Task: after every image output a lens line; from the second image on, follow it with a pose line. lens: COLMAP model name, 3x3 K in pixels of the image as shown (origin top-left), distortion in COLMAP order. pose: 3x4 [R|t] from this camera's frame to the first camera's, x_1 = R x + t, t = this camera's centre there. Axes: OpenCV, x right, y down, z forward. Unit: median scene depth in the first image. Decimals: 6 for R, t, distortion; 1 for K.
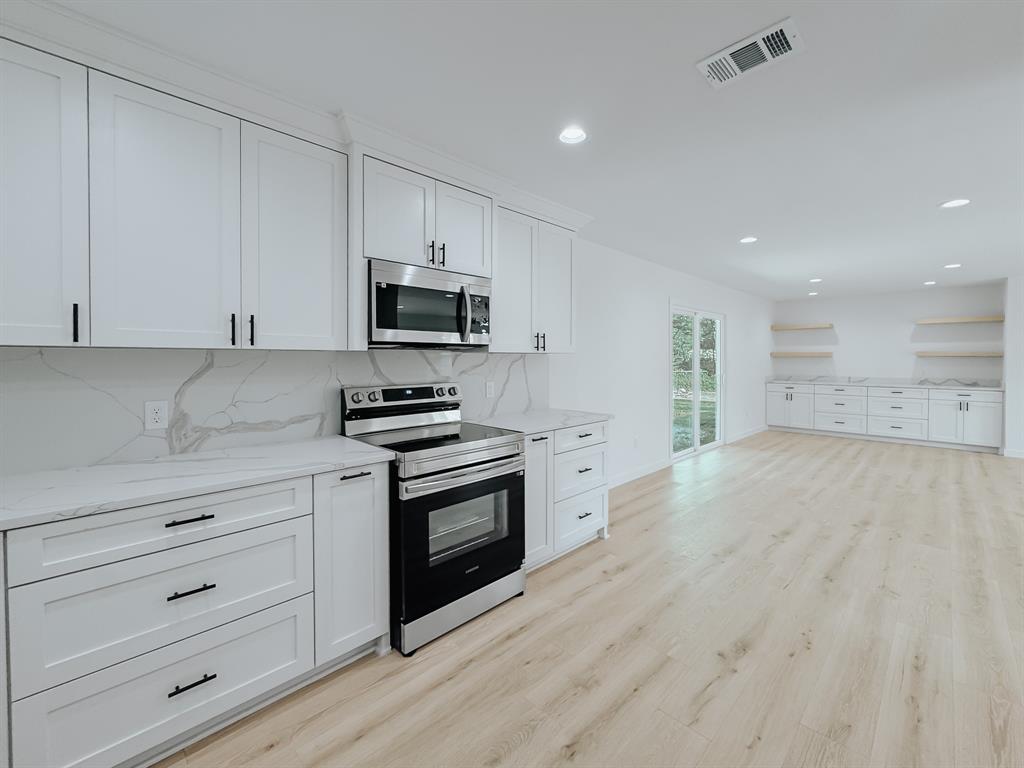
lens RADIAL K [[414.3, 0, 506.8], [0, 414.3, 366.8], [0, 0, 1]] dist [-0.001929, 0.000123]
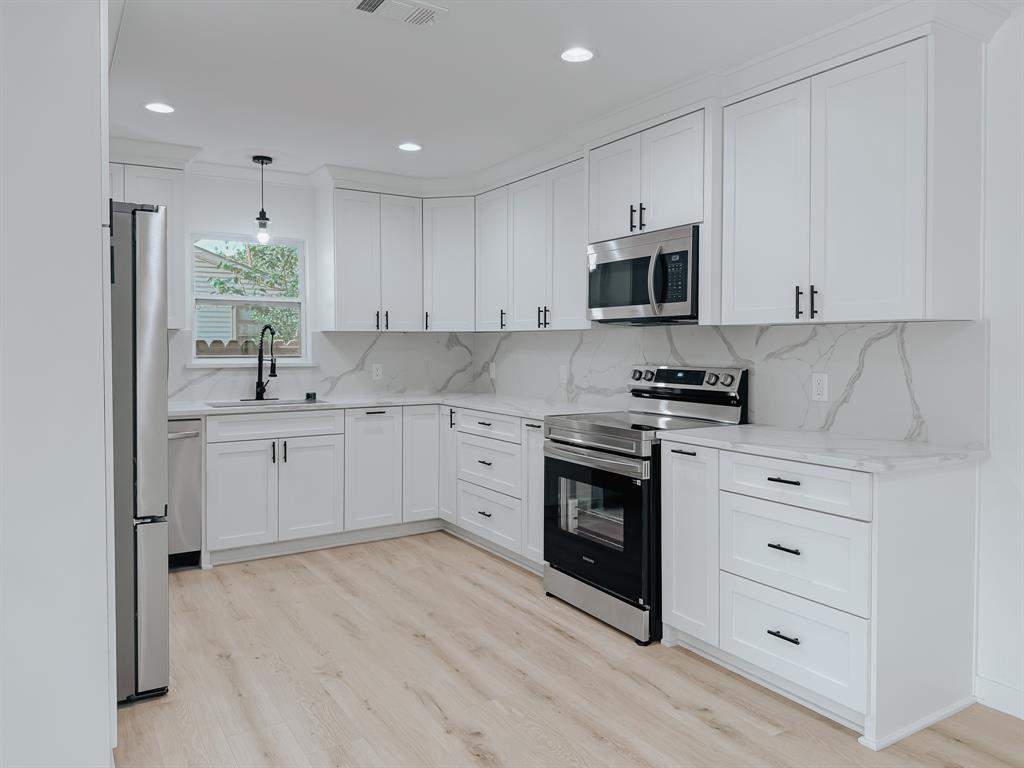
lens RADIAL K [[722.4, 0, 508.2], [0, 722.4, 365.3], [0, 0, 1]] dist [0.082048, -0.131026]
pose [[-0.203565, 0.029312, -0.978623, 0.994875], [-0.019172, 0.999241, 0.033918, -0.001982], [0.978874, 0.025667, -0.202848, 0.736037]]
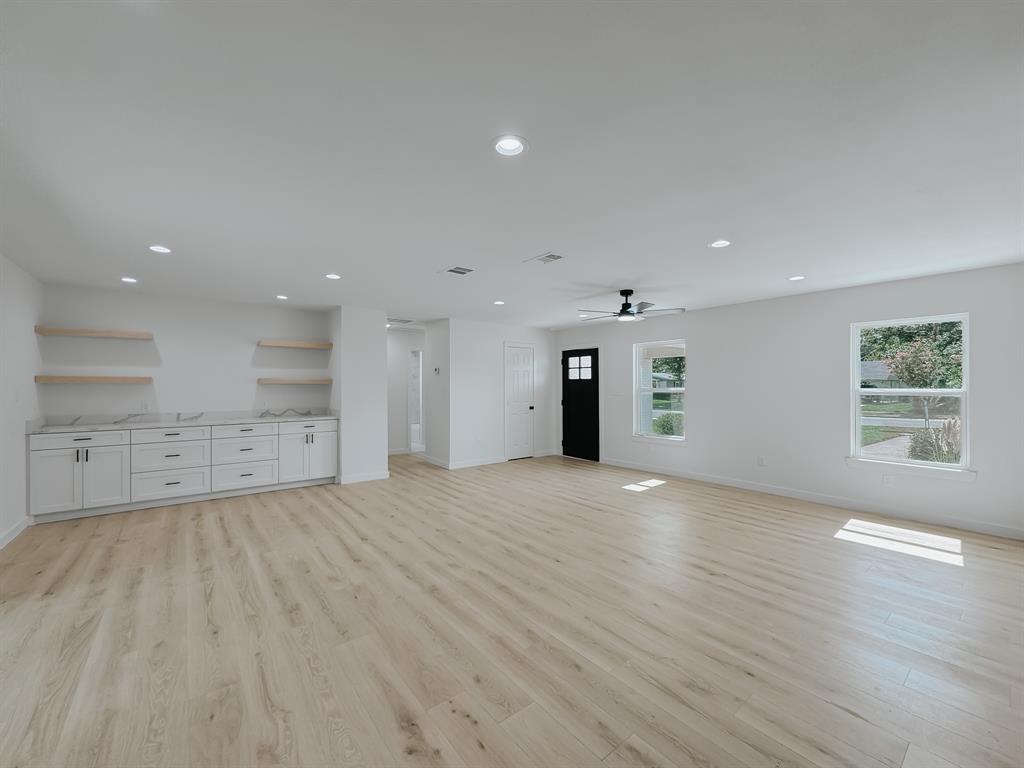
lens RADIAL K [[421.1, 0, 512.1], [0, 421.1, 383.5], [0, 0, 1]] dist [-0.001207, -0.000103]
pose [[0.091092, 0.005652, 0.995826, 0.380649], [0.019207, 0.999788, -0.007432, -0.021157], [-0.995657, 0.019804, 0.090964, 0.832015]]
